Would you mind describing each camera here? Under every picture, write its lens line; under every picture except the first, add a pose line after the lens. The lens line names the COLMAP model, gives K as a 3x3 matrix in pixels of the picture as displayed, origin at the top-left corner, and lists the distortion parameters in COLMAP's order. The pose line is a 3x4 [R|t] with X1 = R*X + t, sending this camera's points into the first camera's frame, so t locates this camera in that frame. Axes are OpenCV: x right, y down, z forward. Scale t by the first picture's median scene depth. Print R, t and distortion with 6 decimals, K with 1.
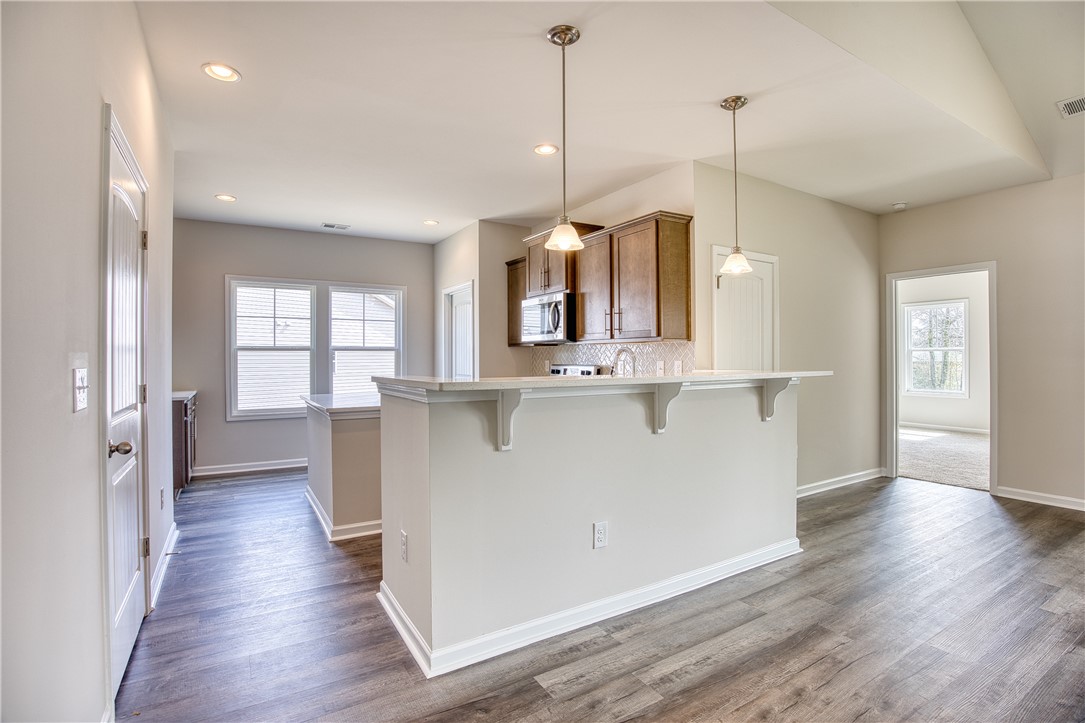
lens RADIAL K [[512.7, 0, 542.6], [0, 512.7, 358.2], [0, 0, 1]] dist [-0.058463, 0.015191]
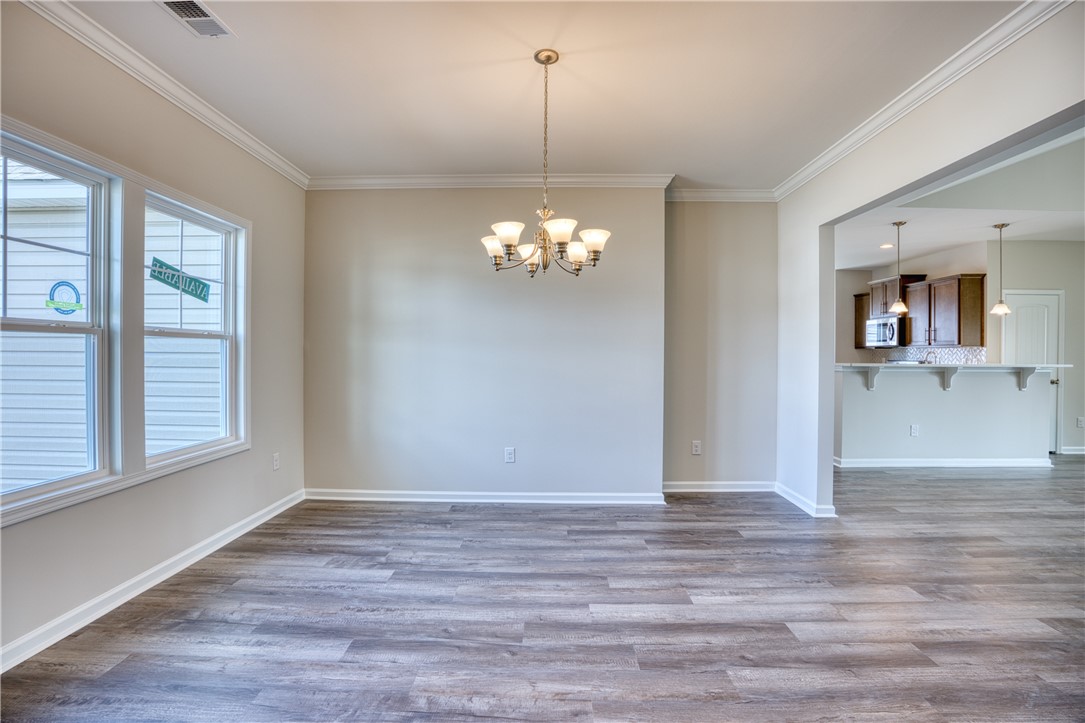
lens RADIAL K [[537.4, 0, 542.5], [0, 537.4, 361.5], [0, 0, 1]] dist [-0.027663, 0.000412]
pose [[0.856470, 0.013232, -0.516028, -0.059300], [-0.007415, 0.999884, 0.013332, 0.002530], [0.516144, -0.007592, 0.856468, -1.184959]]
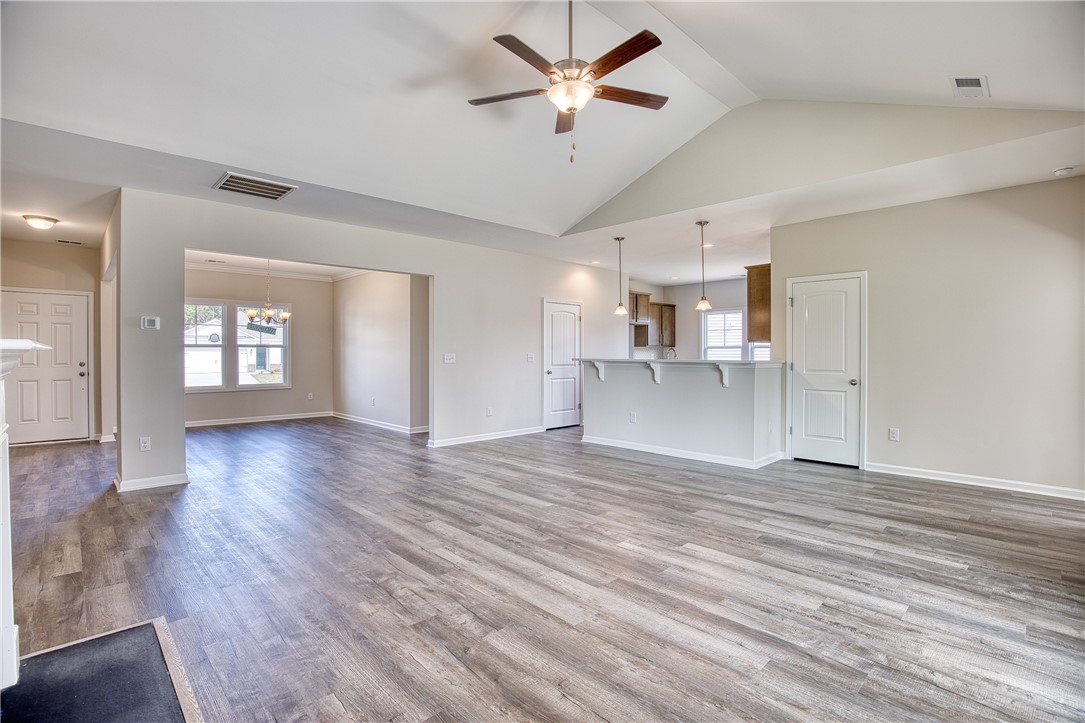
lens RADIAL K [[512.7, 0, 542.6], [0, 512.7, 358.2], [0, 0, 1]] dist [-0.058463, 0.015191]
pose [[0.215366, 0.012749, -0.976450, 1.564523], [-0.002107, 0.999919, 0.012591, -0.001191], [0.976531, -0.000655, 0.215376, -0.034307]]
